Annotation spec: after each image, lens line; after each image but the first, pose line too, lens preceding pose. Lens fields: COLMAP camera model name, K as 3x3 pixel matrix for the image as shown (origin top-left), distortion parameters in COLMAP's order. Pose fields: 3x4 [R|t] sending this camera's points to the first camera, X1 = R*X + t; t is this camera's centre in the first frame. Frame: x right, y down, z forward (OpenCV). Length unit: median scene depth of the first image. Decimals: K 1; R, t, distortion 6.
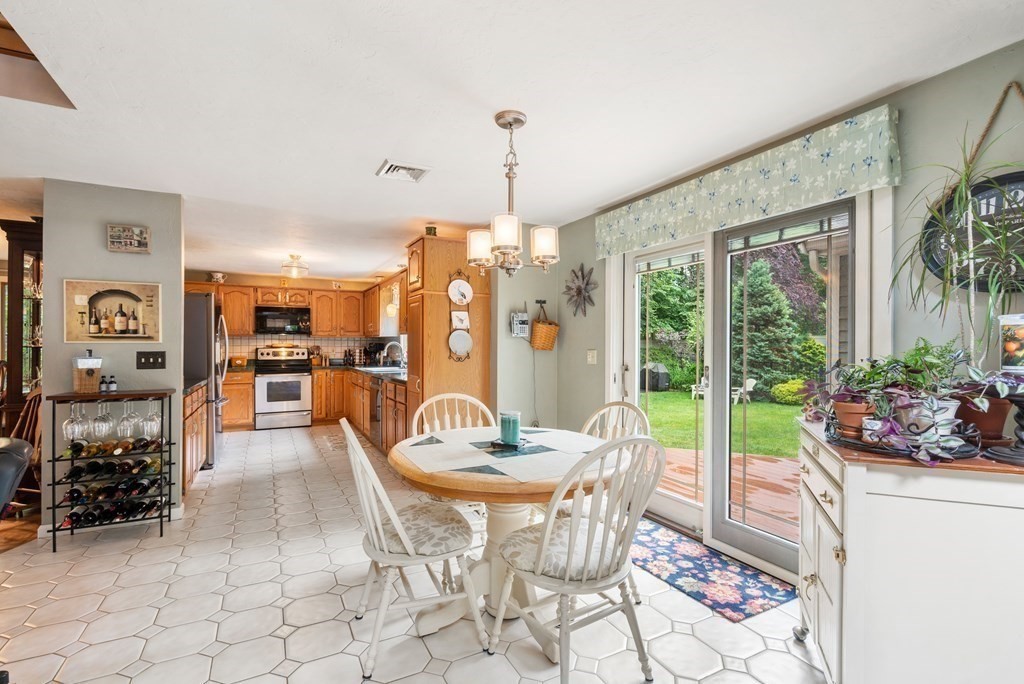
lens RADIAL K [[468.0, 0, 511.0], [0, 468.0, 345.3], [0, 0, 1]] dist [-0.008678, 0.001282]
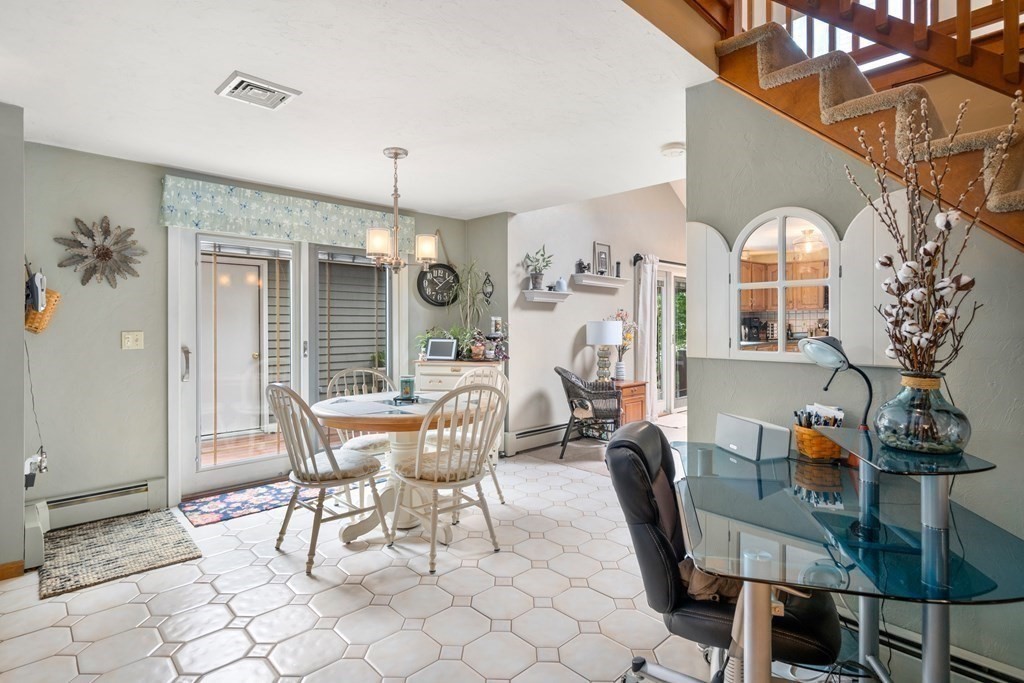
lens RADIAL K [[494.0, 0, 504.5], [0, 494.0, 334.3], [0, 0, 1]] dist [0.002951, 0.000302]
pose [[-0.260104, -0.011059, 0.965517, -0.473920], [0.004385, 0.999911, 0.012635, 0.003842], [-0.965571, 0.007520, -0.260033, 0.360481]]
